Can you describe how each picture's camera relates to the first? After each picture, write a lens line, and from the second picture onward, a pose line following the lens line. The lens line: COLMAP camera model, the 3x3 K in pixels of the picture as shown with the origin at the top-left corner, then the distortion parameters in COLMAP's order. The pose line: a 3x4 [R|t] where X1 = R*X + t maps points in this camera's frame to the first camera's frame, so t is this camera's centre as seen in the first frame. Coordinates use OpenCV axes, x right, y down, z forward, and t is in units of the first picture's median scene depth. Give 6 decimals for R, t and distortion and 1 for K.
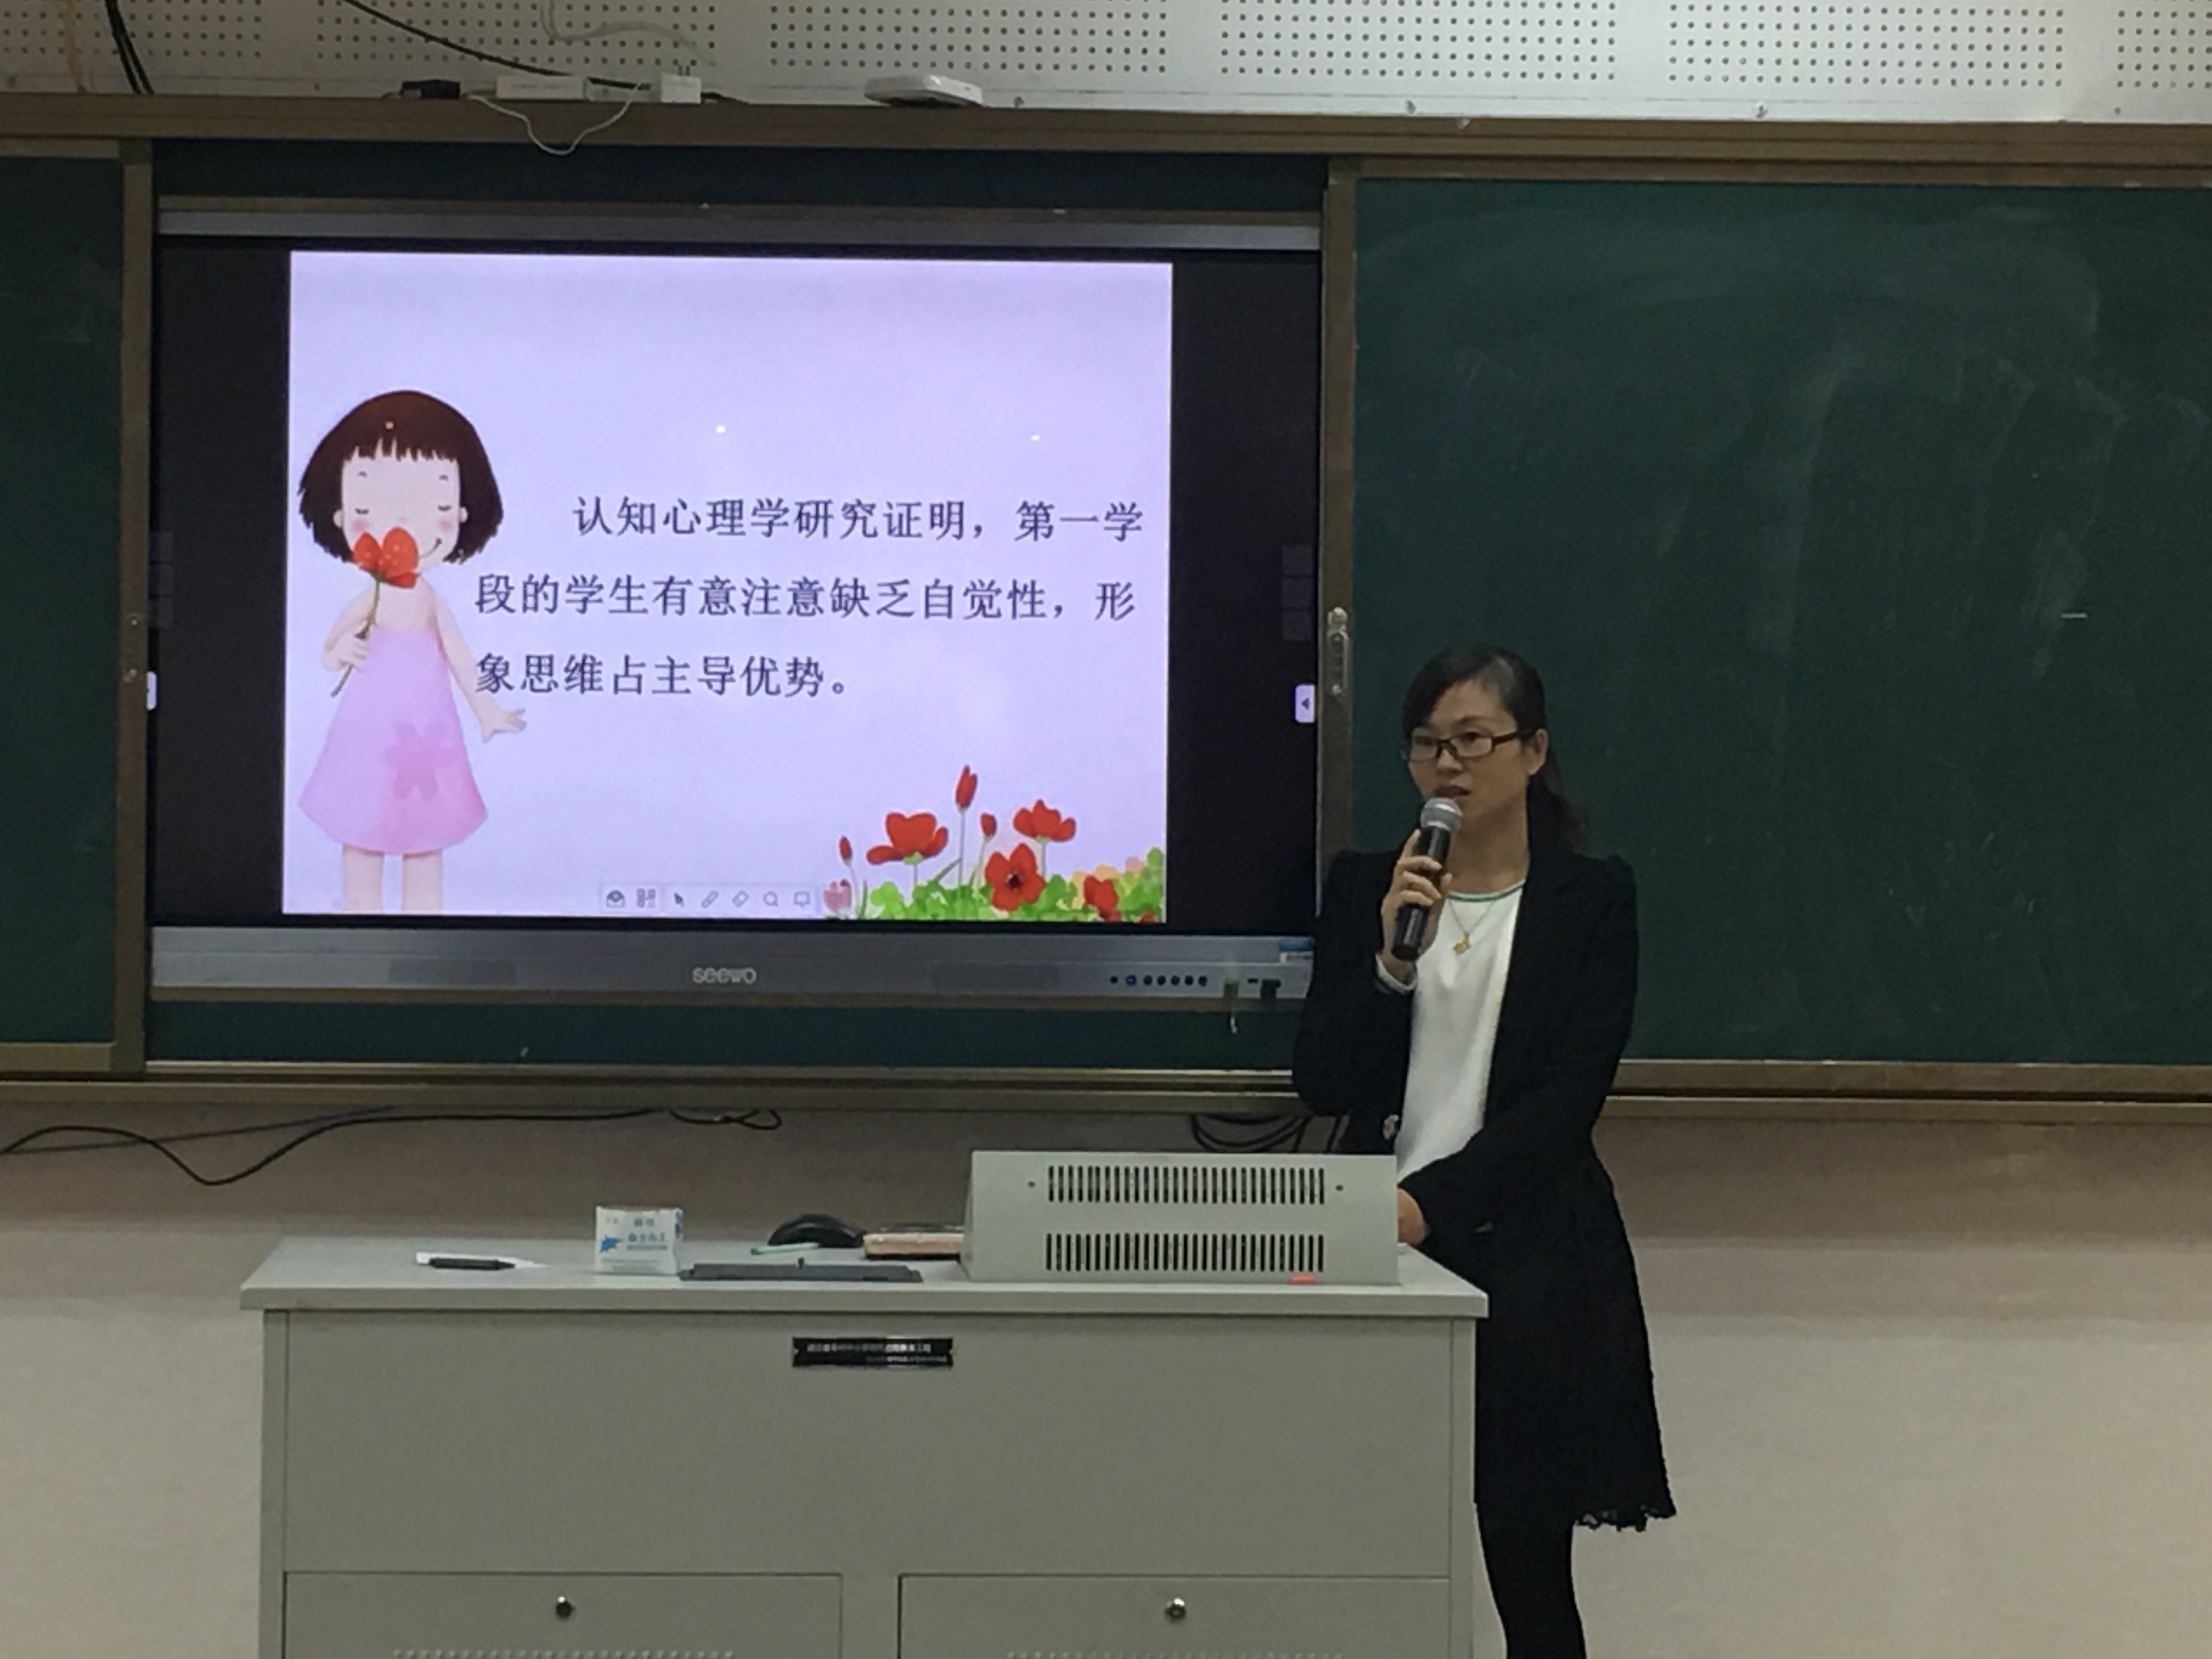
lens RADIAL K [[5985.5, 0, 1043.2], [0, 5985.5, 818.3], [0, 0, 1]] dist [0.033524, 0.000000]
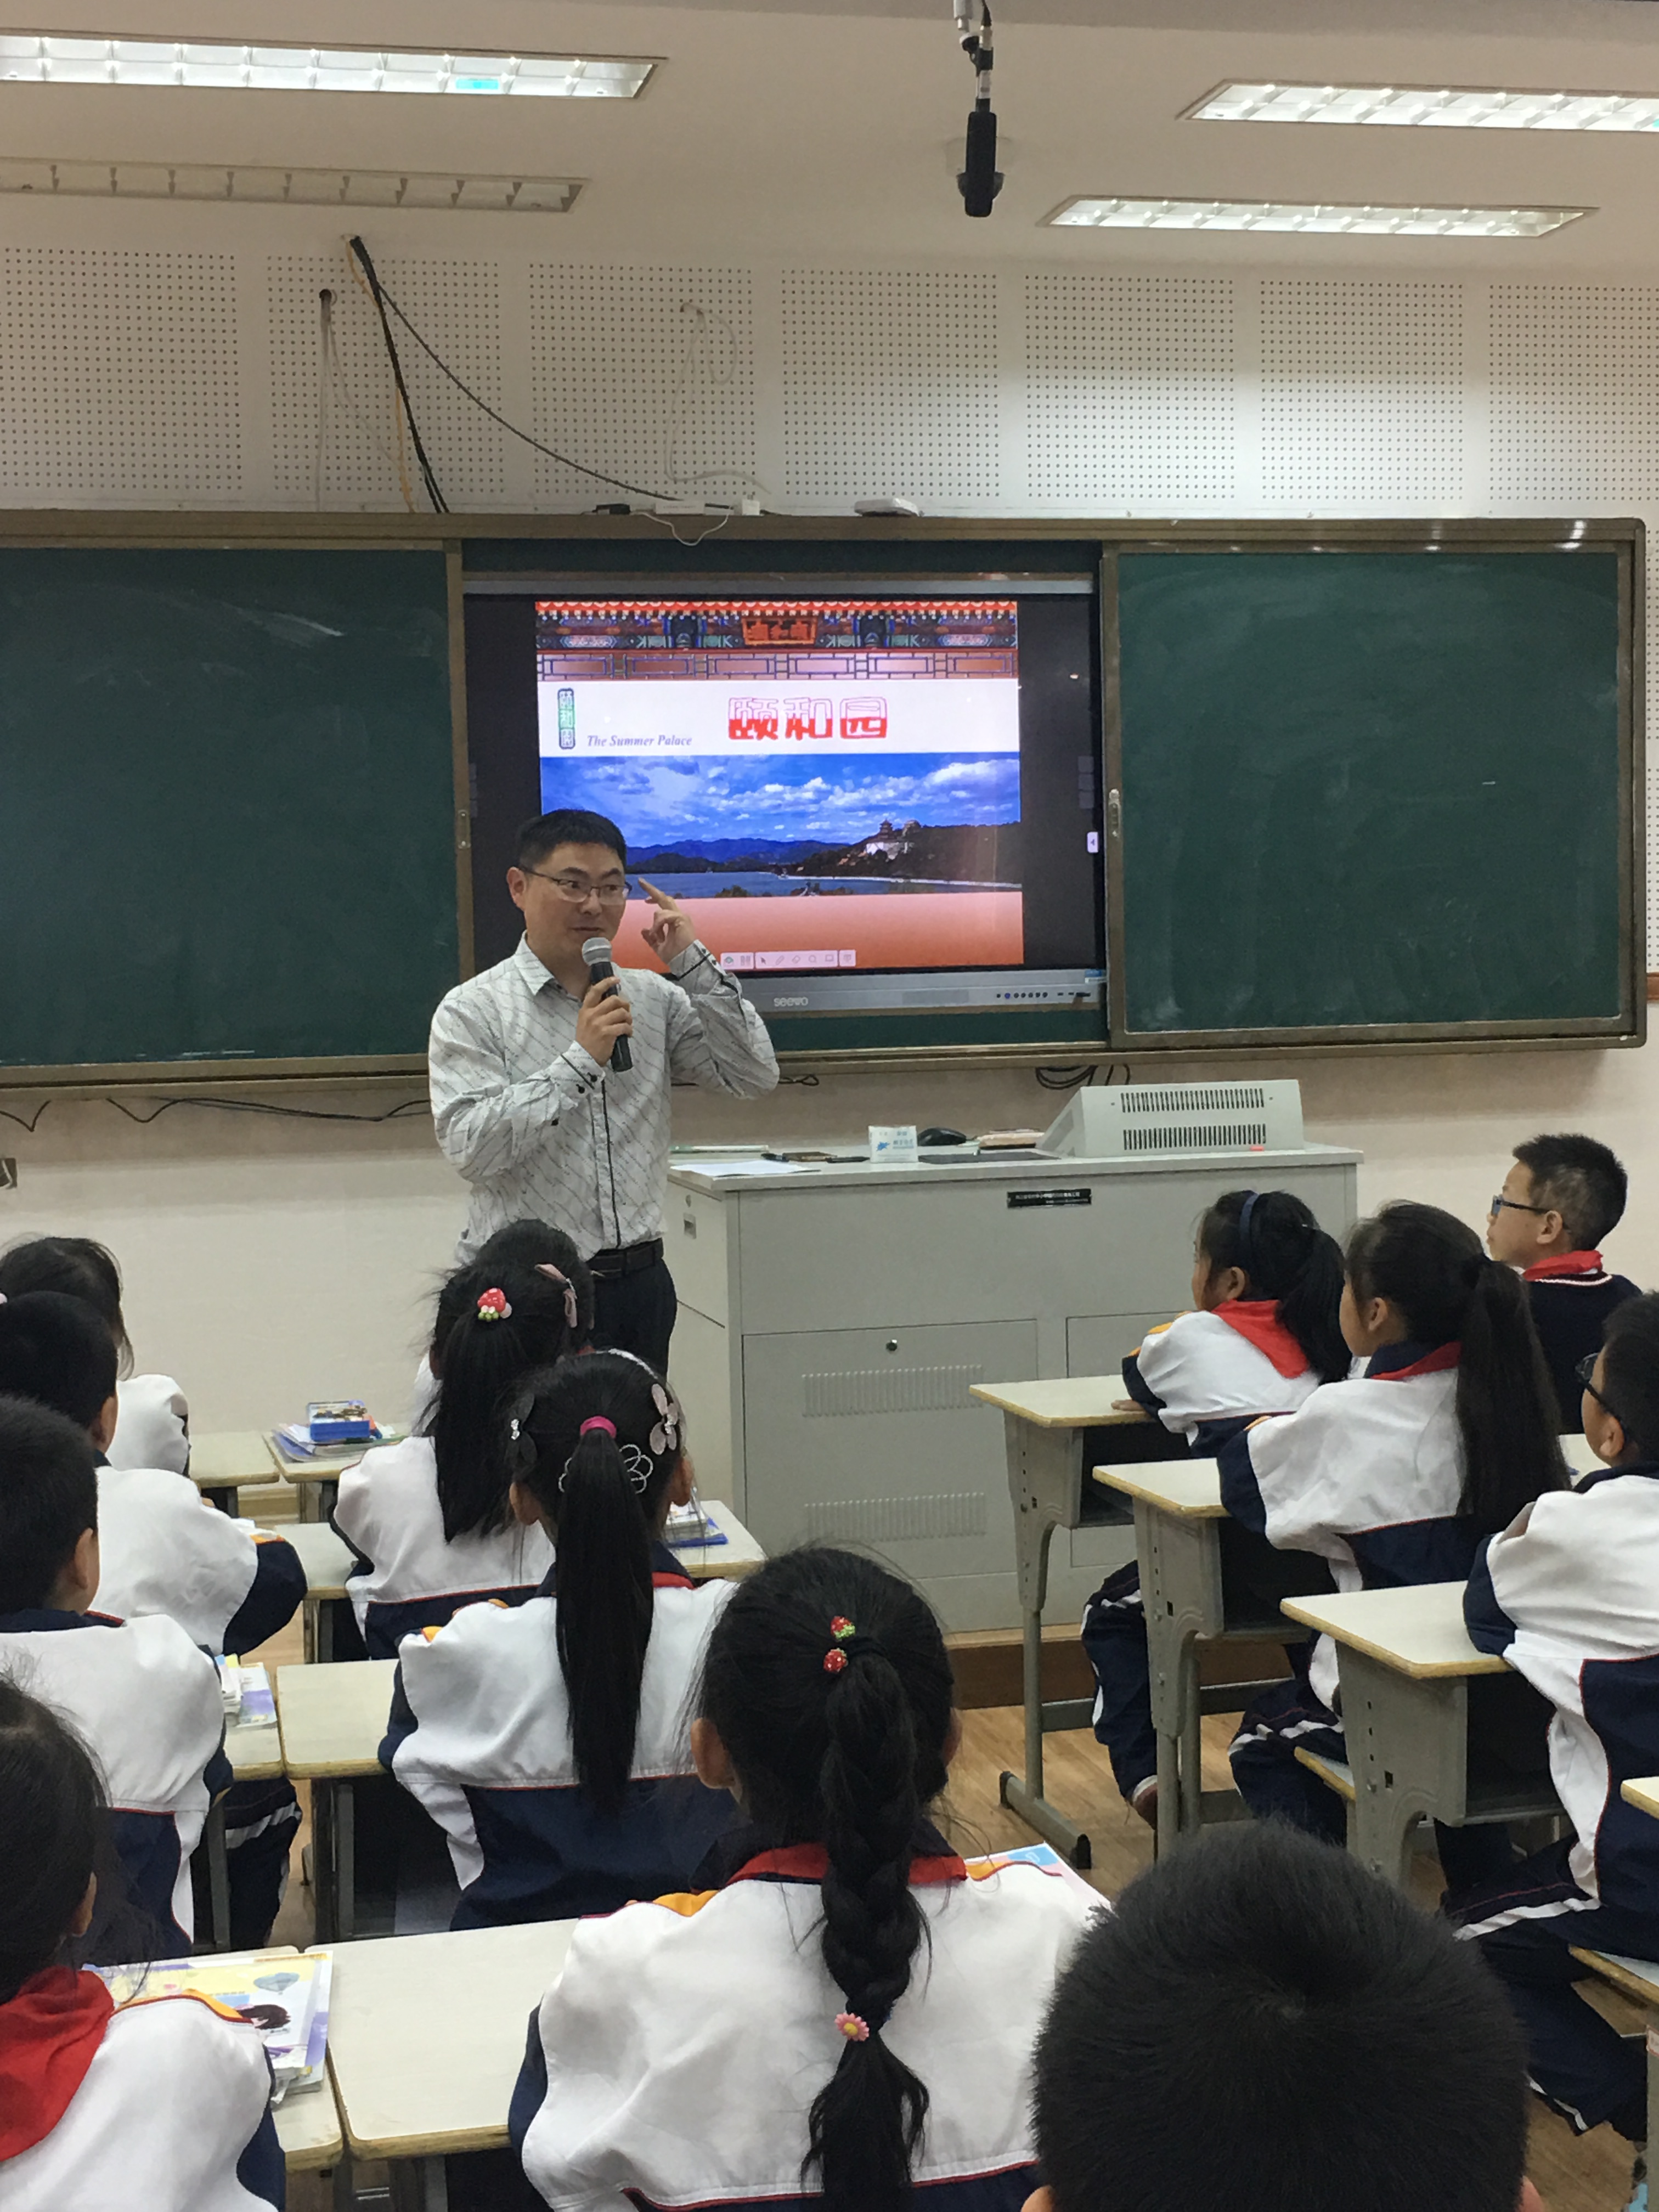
lens RADIAL K [[3205.8, 0, 848.6], [0, 3205.8, 1117.9], [0, 0, 1]] dist [0.054558, 0.000000]
pose [[0.981725, -0.044560, 0.185017, -0.217968], [0.033270, 0.997415, 0.063688, 0.000157], [-0.187377, -0.056369, 0.980669, 0.040803]]
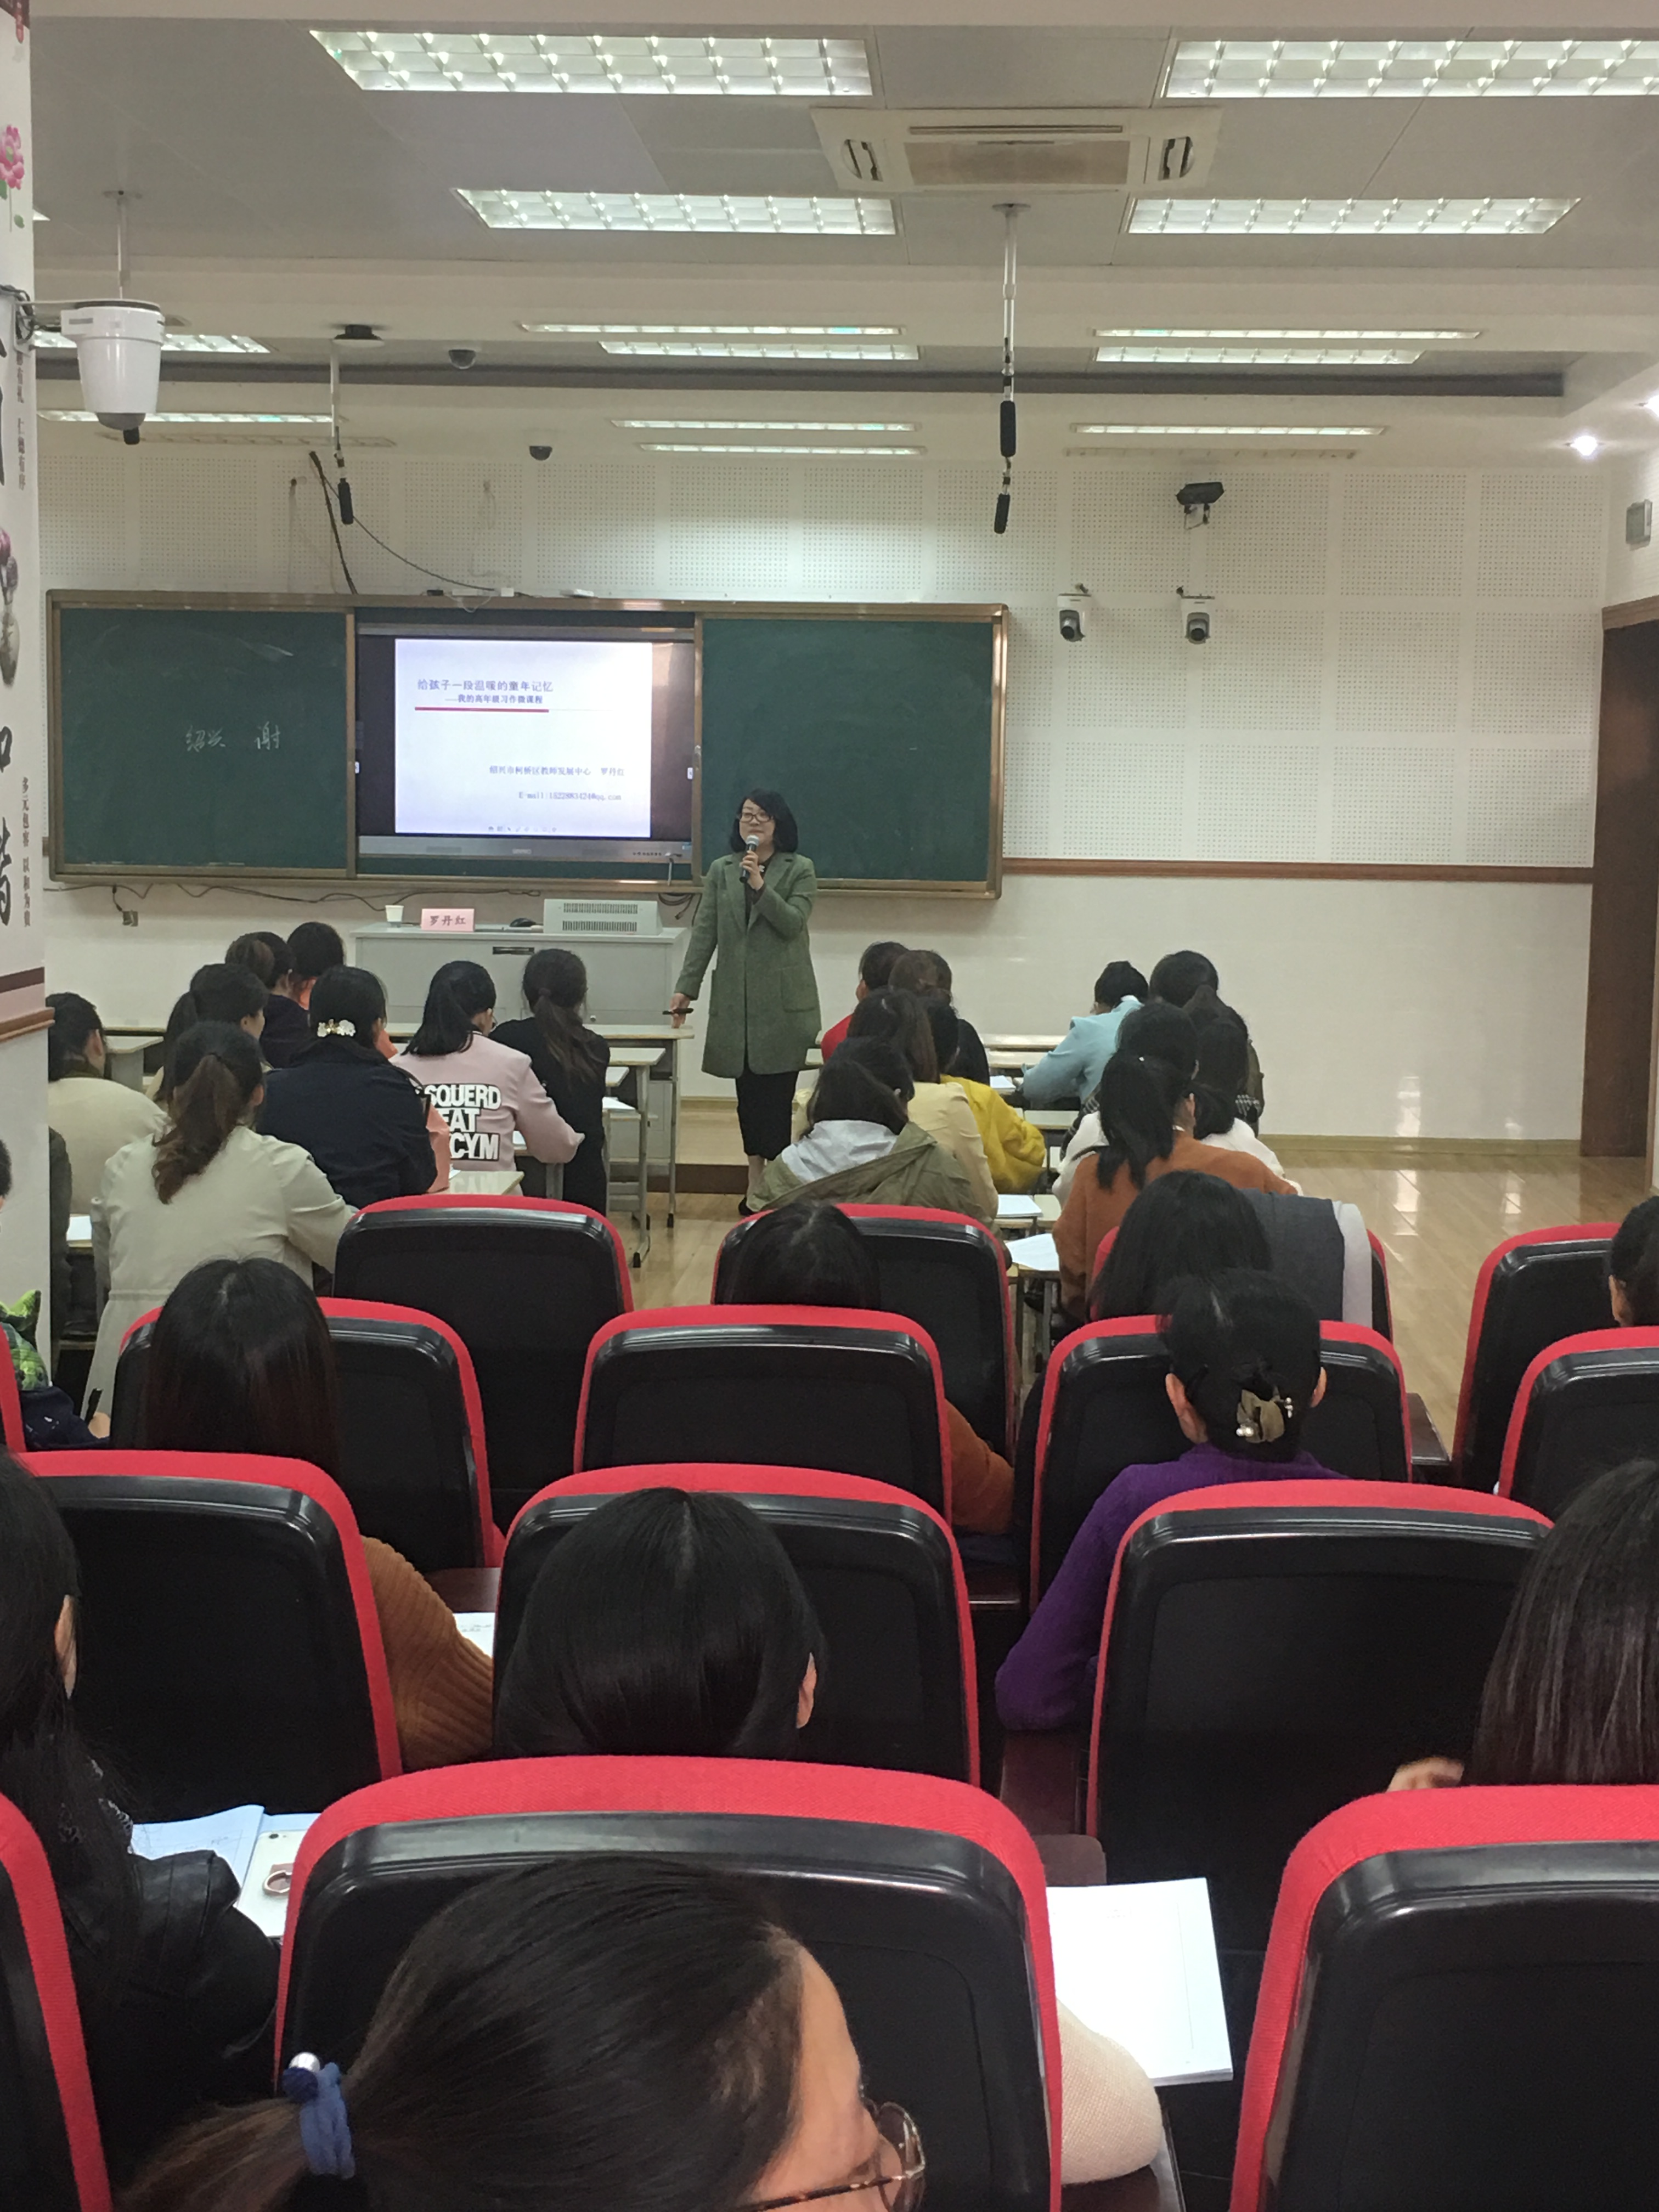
lens RADIAL K [[3084.3, 0, 822.5], [0, 3084.3, 1100.6], [0, 0, 1]] dist [0.038960, 0.000000]
pose [[0.996625, 0.014622, -0.080778, 0.266479], [-0.005967, 0.994309, 0.106364, -0.021330], [0.081874, -0.105523, 0.991041, -0.768531]]
